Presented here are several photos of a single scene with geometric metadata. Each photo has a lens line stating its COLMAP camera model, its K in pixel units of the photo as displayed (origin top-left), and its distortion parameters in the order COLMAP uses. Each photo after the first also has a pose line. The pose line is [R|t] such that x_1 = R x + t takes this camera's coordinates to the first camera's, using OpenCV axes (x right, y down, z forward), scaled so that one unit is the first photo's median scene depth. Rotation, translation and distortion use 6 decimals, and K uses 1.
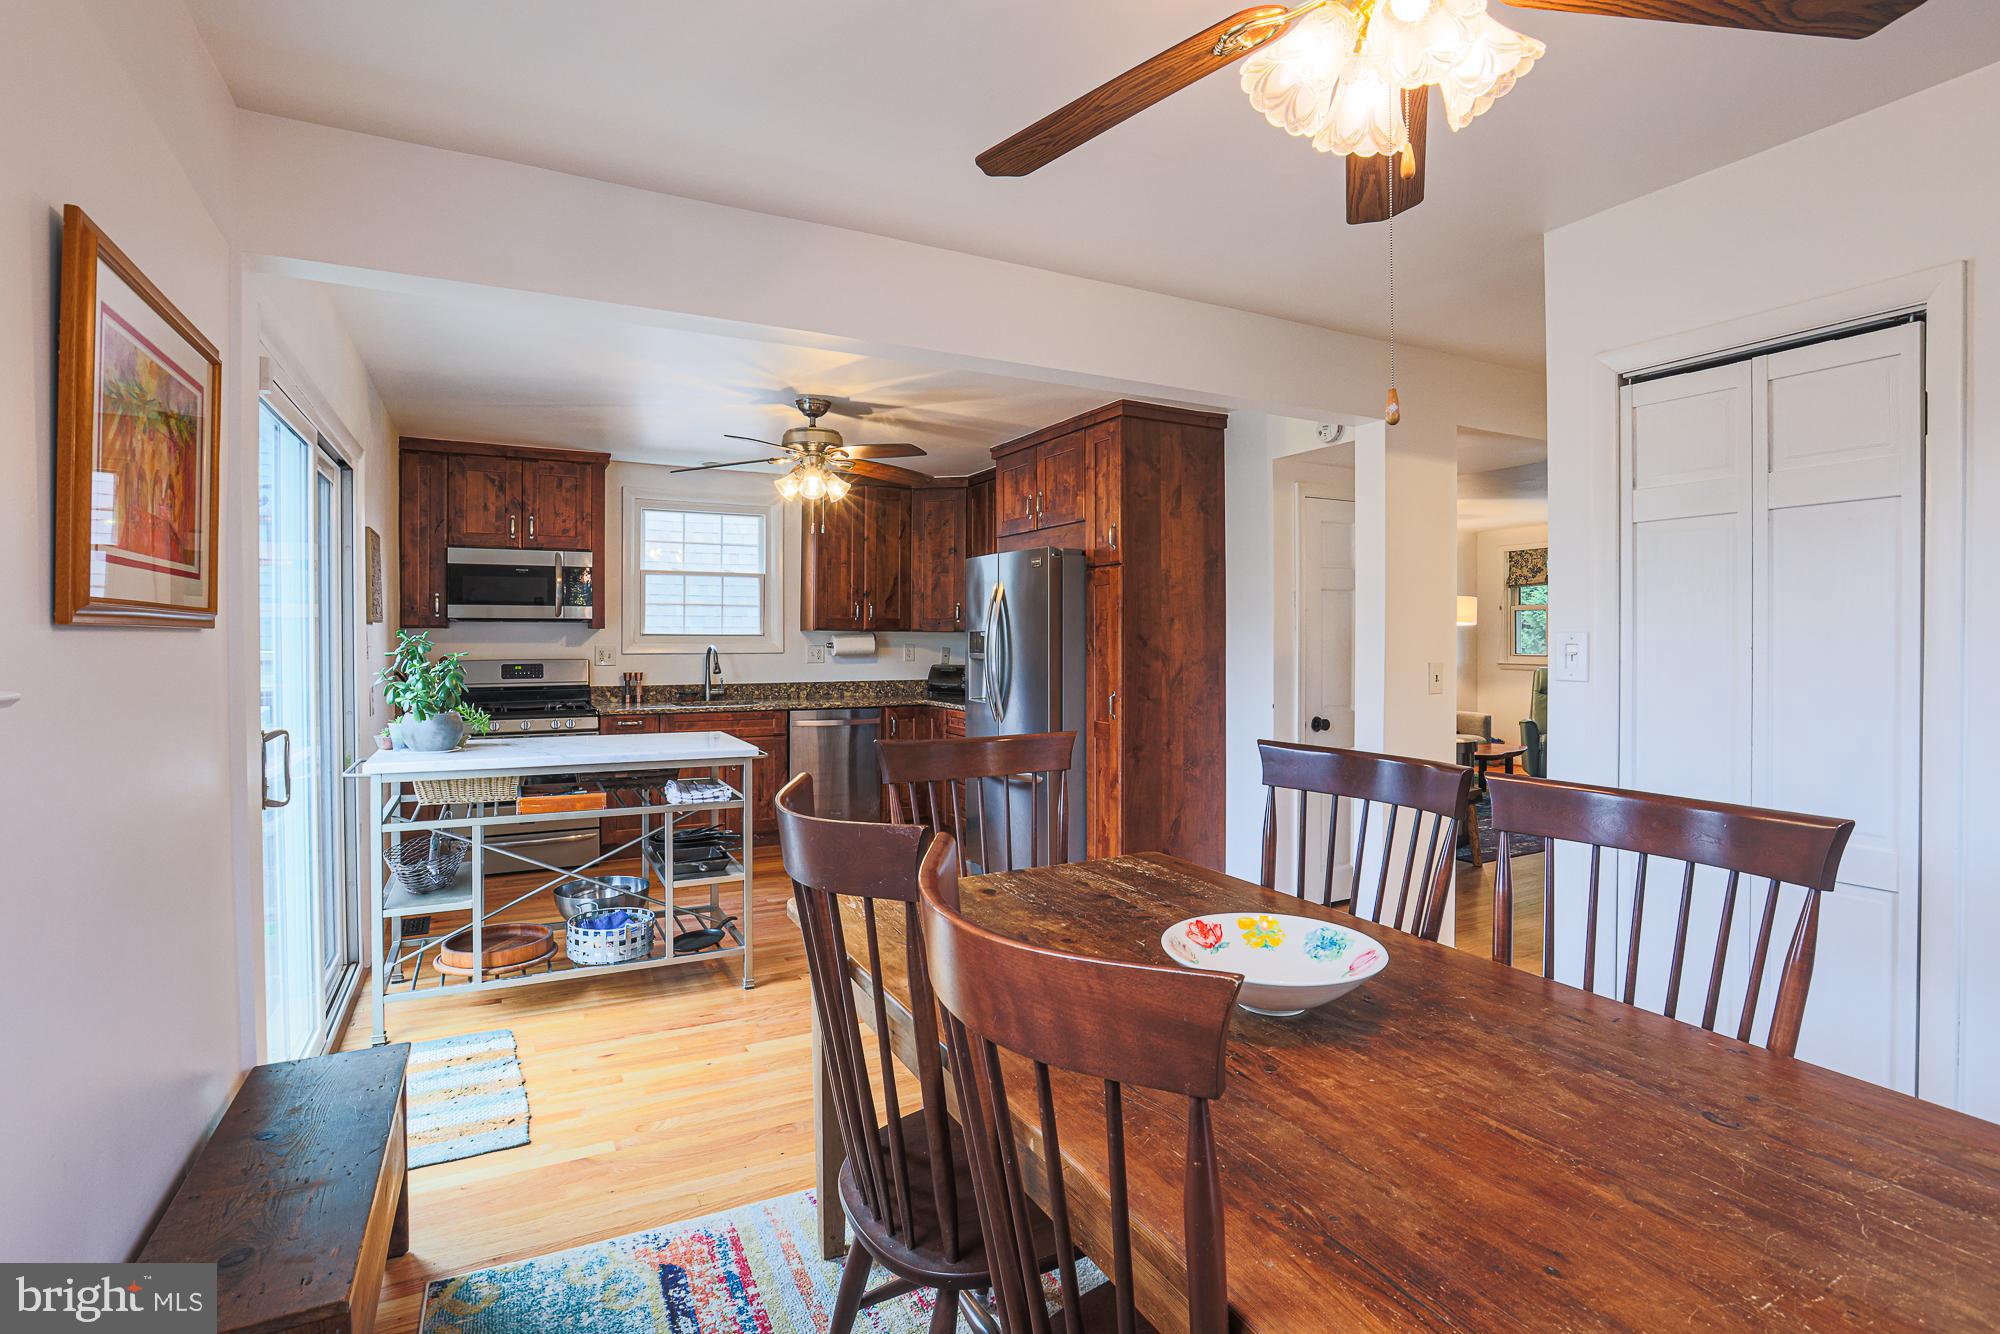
lens RADIAL K [[966.4, 0, 1025.5], [0, 966.4, 650.1], [0, 0, 1]] dist [-0.072697, 0.042146]
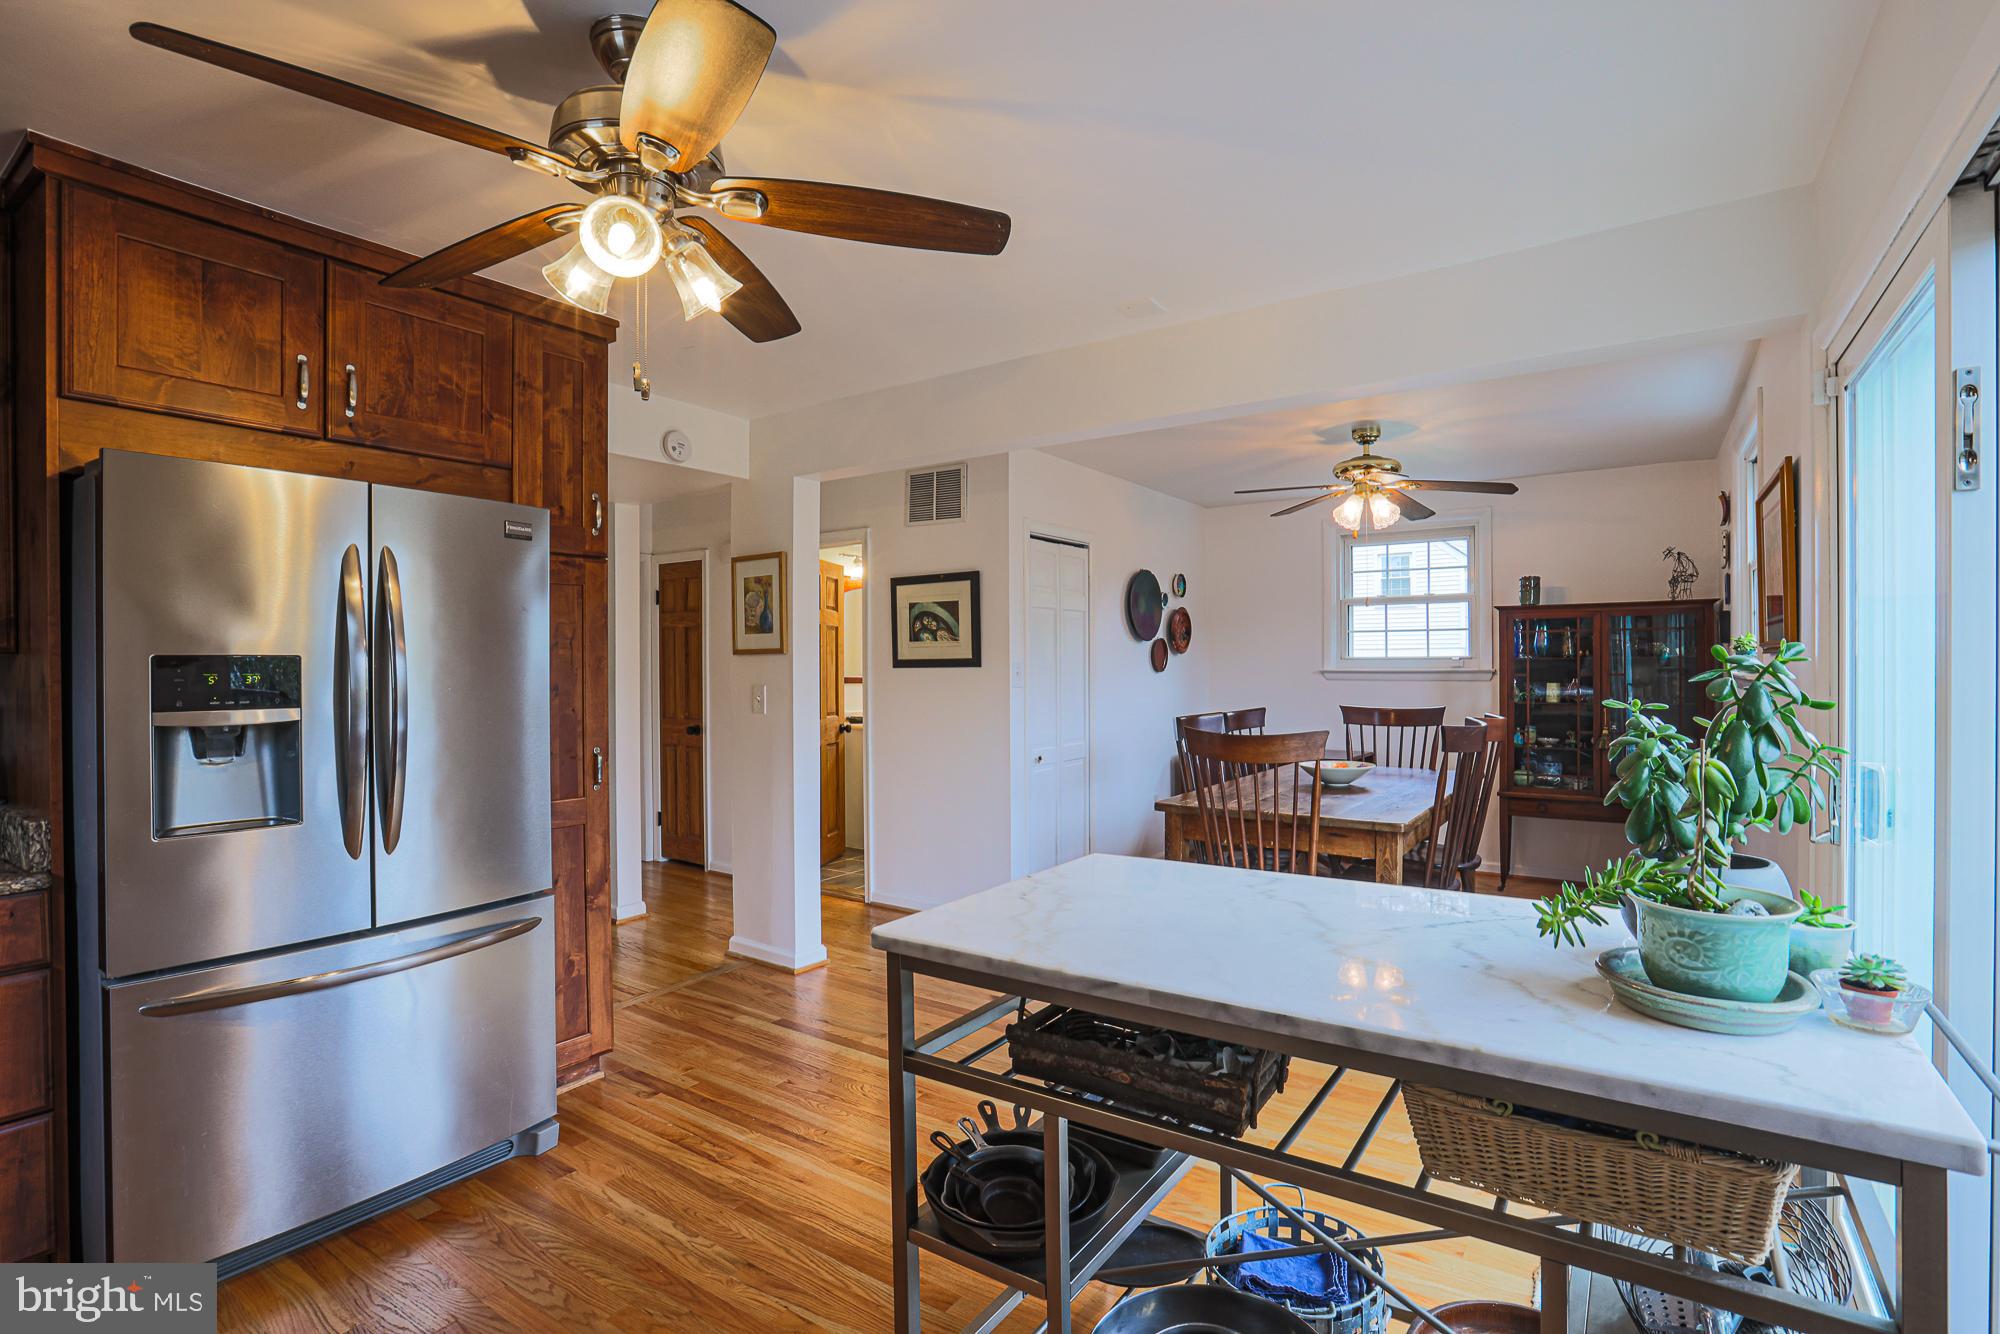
lens RADIAL K [[966.4, 0, 1025.5], [0, 966.4, 650.1], [0, 0, 1]] dist [-0.072697, 0.042146]
pose [[-0.426992, 0.018787, 0.904060, -0.441820], [0.011518, 0.999816, -0.015337, -0.010779], [-0.904182, 0.003864, -0.427130, 0.734688]]
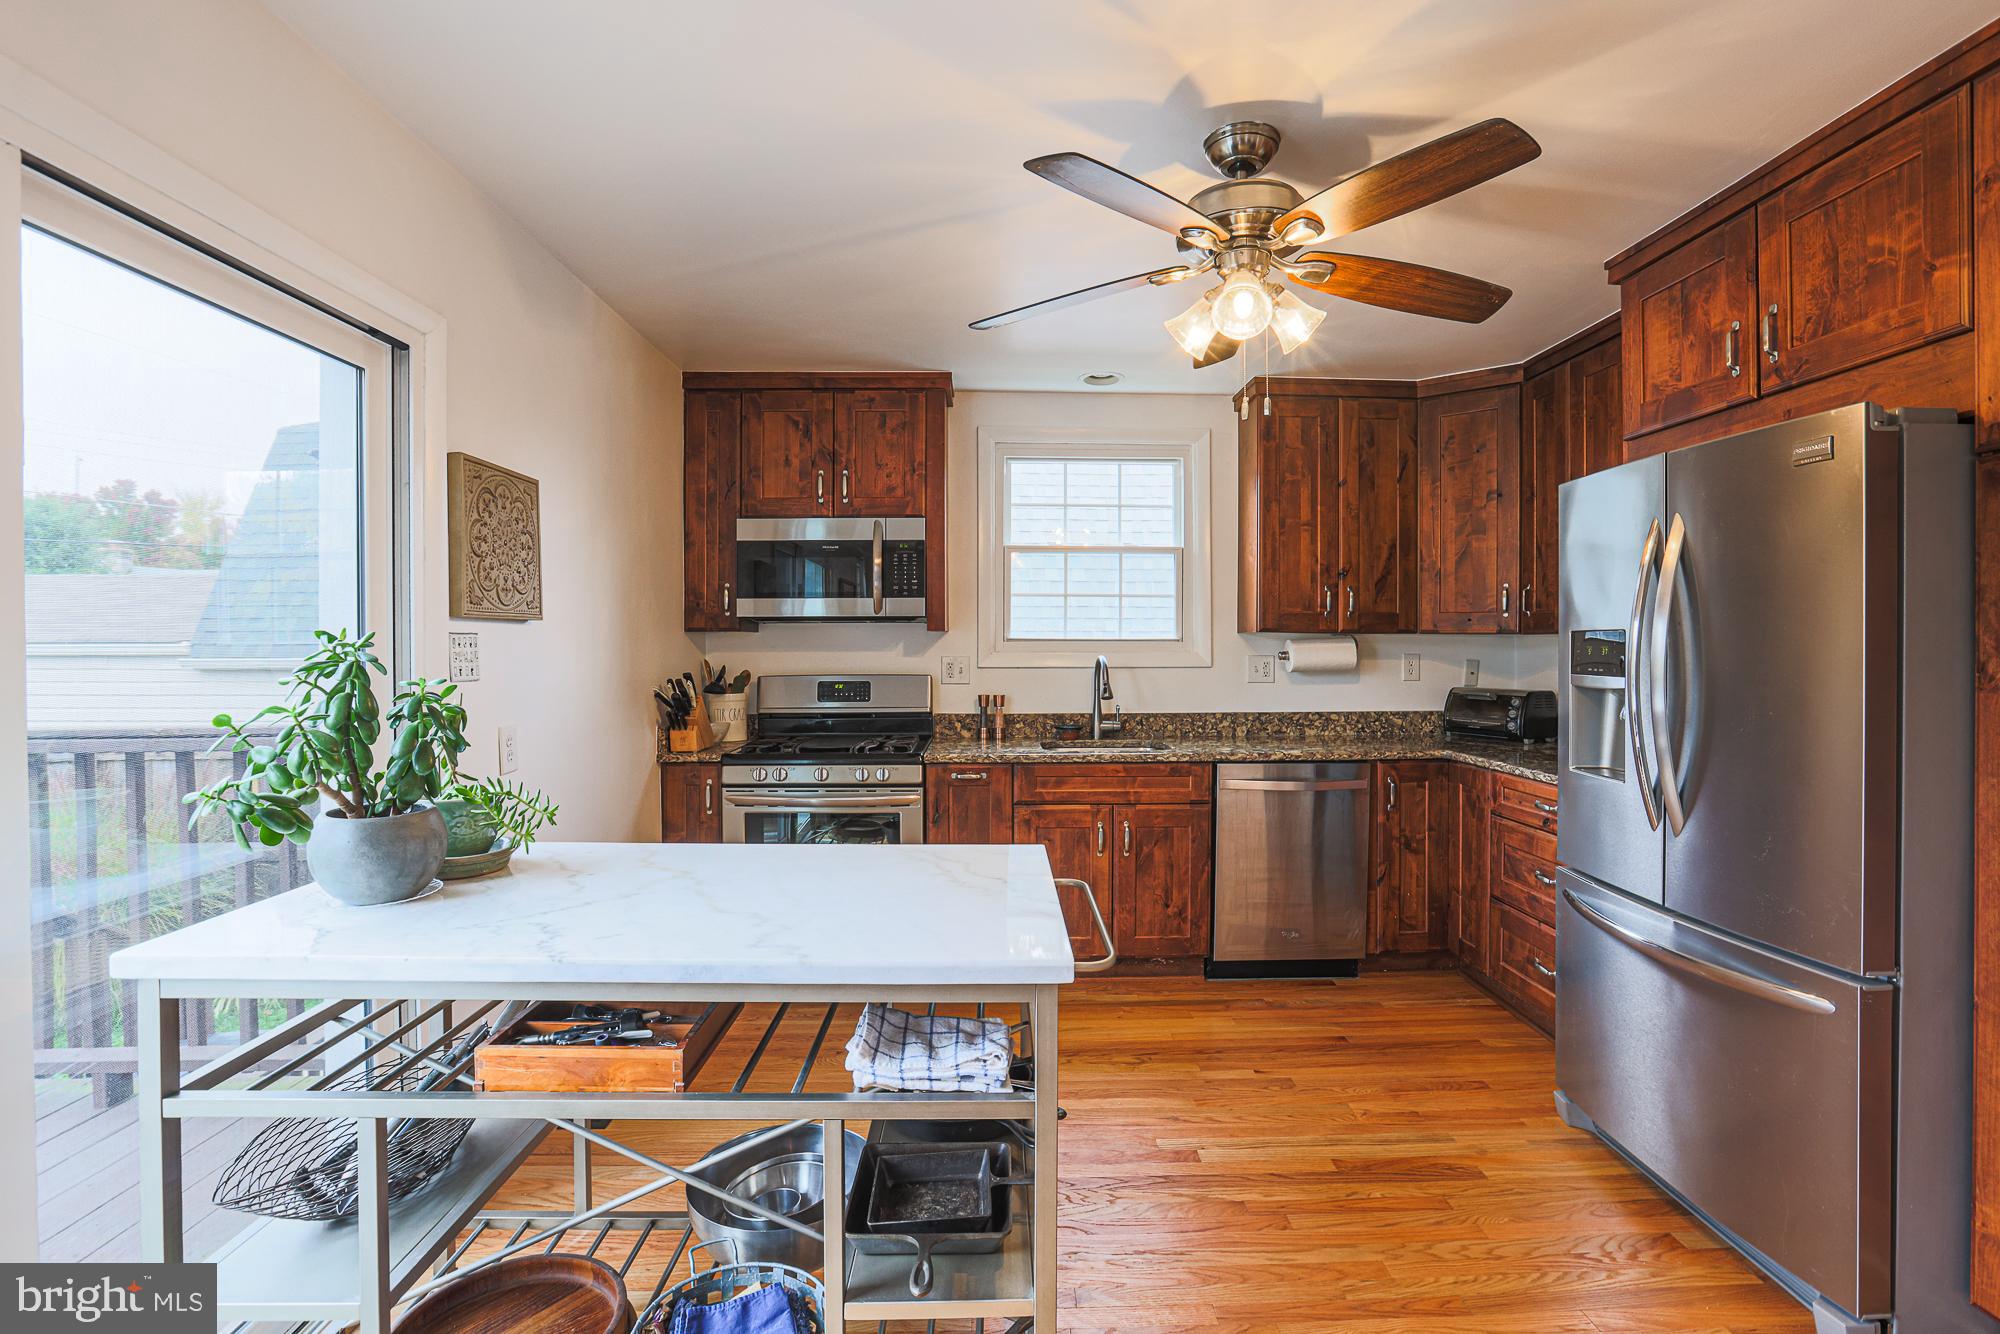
lens RADIAL K [[966.4, 0, 1025.5], [0, 966.4, 650.1], [0, 0, 1]] dist [-0.072697, 0.042146]
pose [[0.894872, 0.000712, -0.446323, -0.079033], [-0.003541, 0.999979, -0.005505, -0.005193], [0.446310, 0.006506, 0.894855, 0.390655]]
